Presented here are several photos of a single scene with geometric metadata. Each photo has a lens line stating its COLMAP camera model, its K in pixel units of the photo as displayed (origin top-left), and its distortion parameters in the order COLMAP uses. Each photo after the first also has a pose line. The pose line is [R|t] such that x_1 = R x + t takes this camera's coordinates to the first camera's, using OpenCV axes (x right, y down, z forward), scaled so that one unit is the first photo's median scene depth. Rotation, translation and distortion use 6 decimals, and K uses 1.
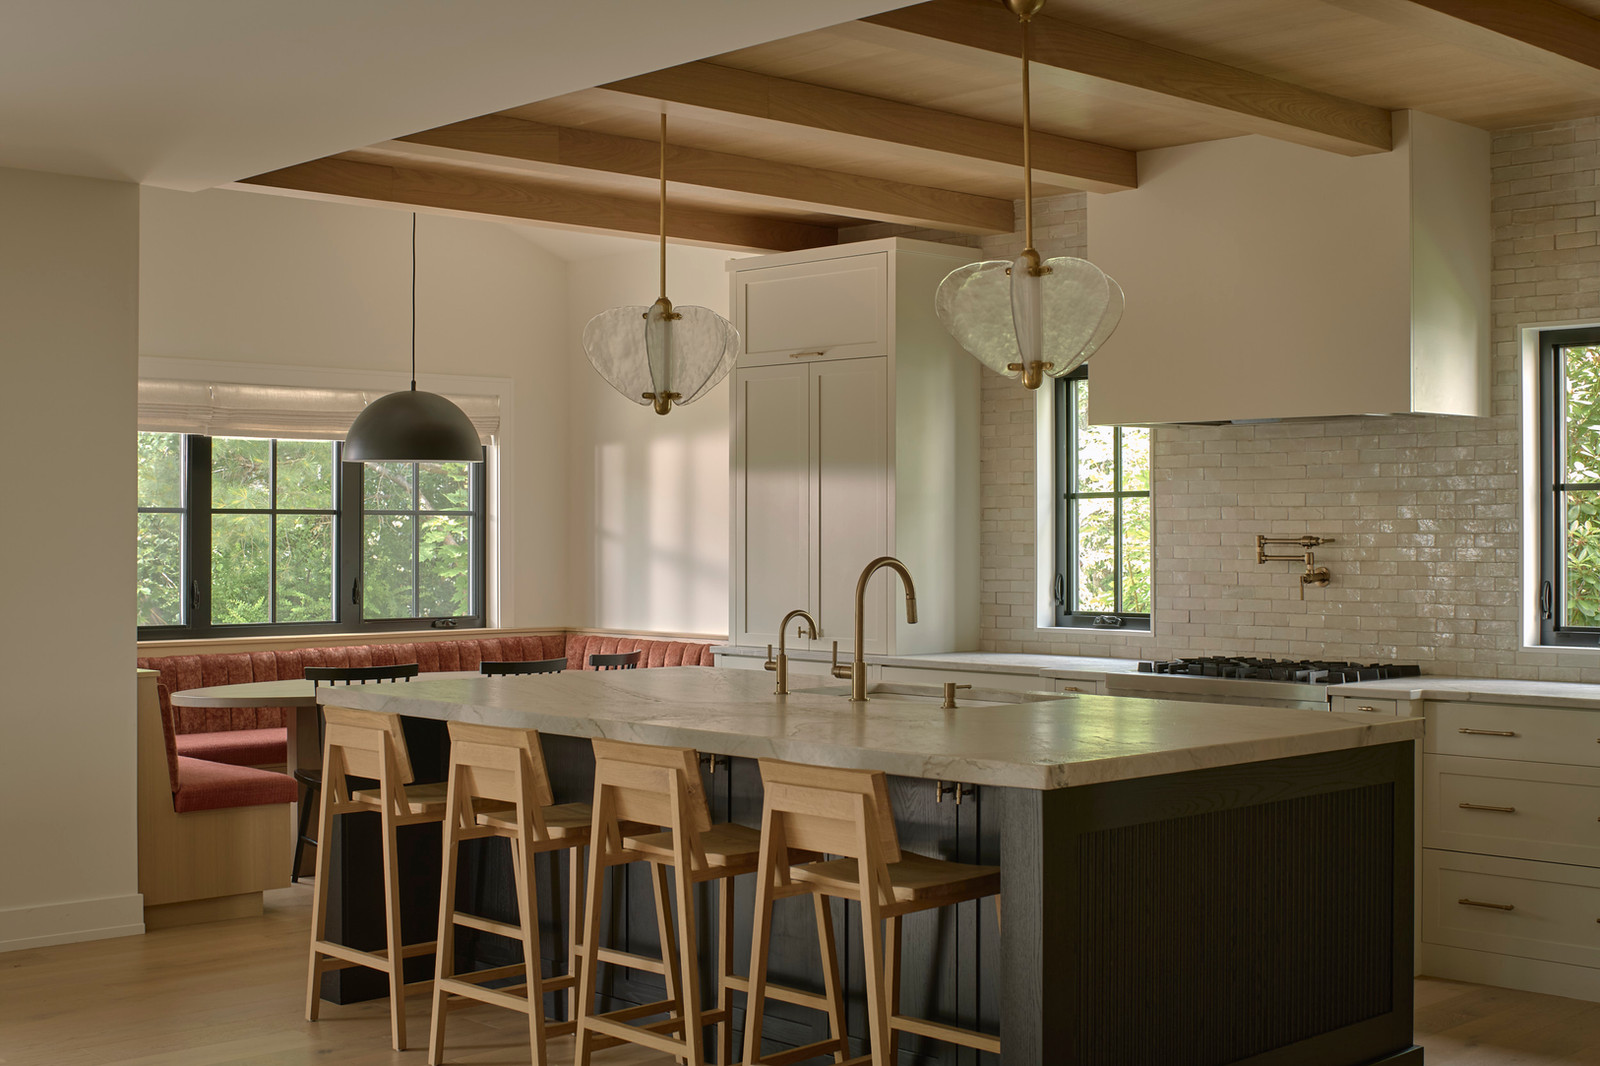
lens RADIAL K [[2048.0, 0, 800.0], [0, 2048.0, 533.0], [0, 0, 1]] dist [-0.013163, -0.023344]
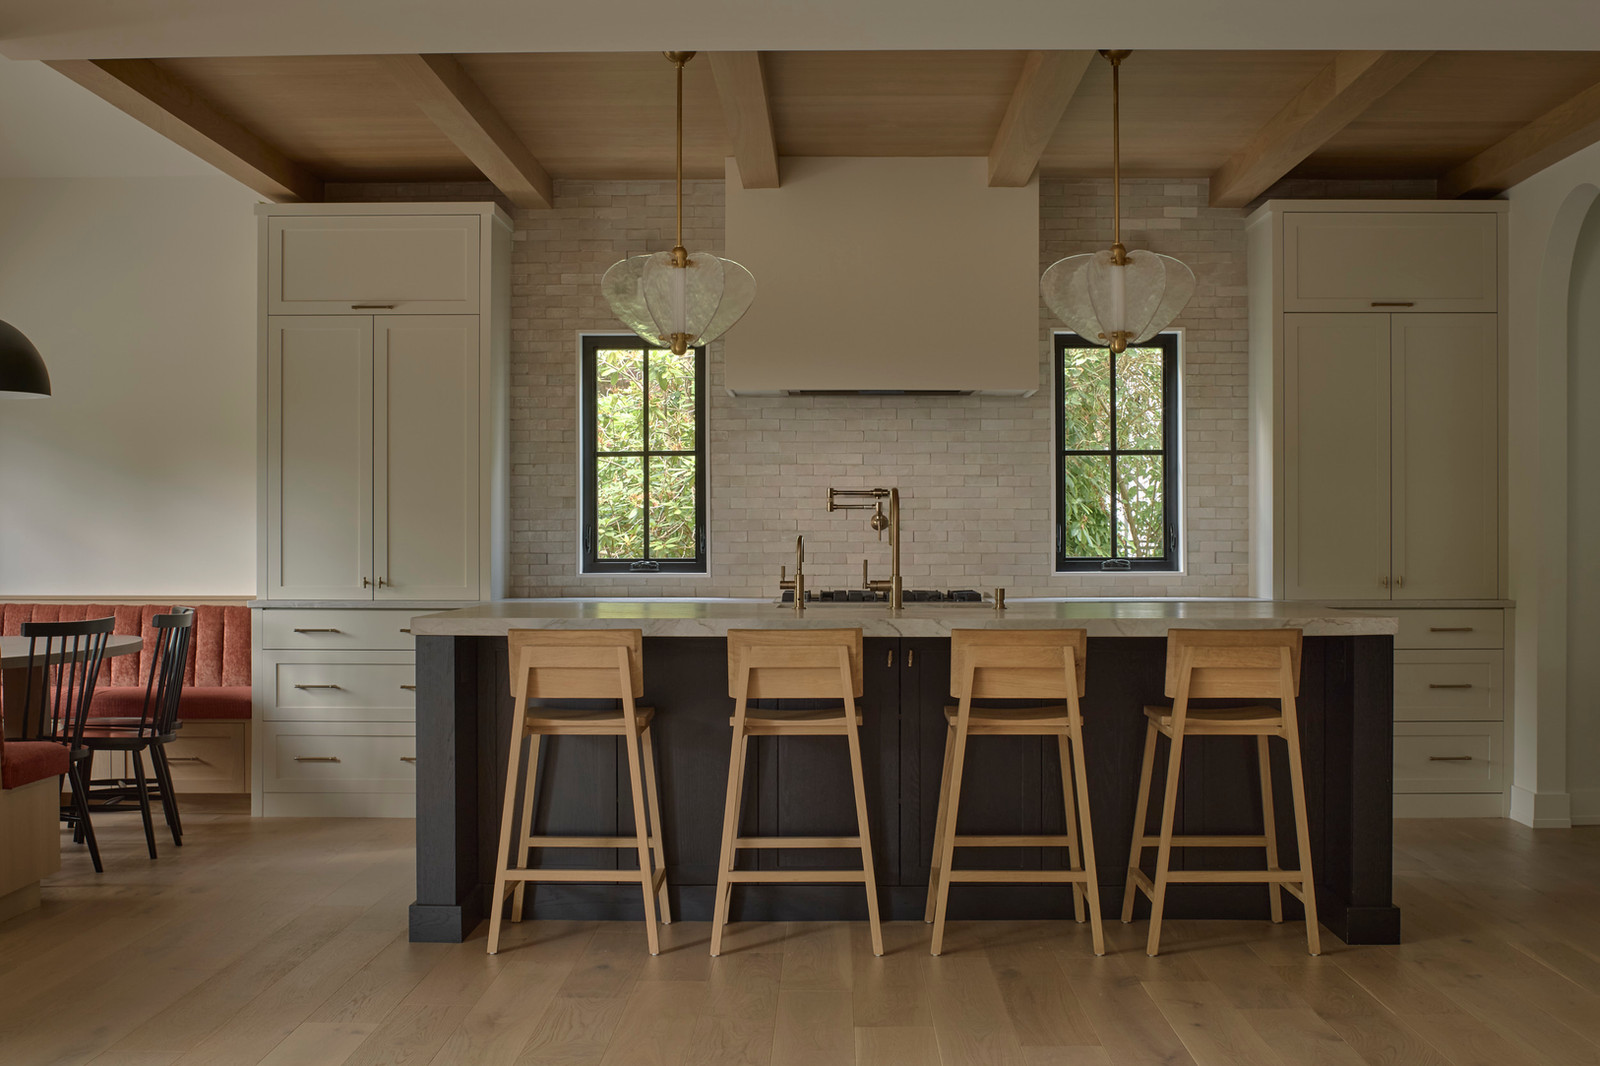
lens RADIAL K [[2023.0, 0, 800.0], [0, 2023.0, 533.0], [0, 0, 1]] dist [0.008240, 0.005758]
pose [[0.699604, -0.012562, 0.714421, -0.636846], [0.002142, 0.999878, 0.015483, 0.008915], [-0.714528, -0.009302, 0.699545, 0.182315]]
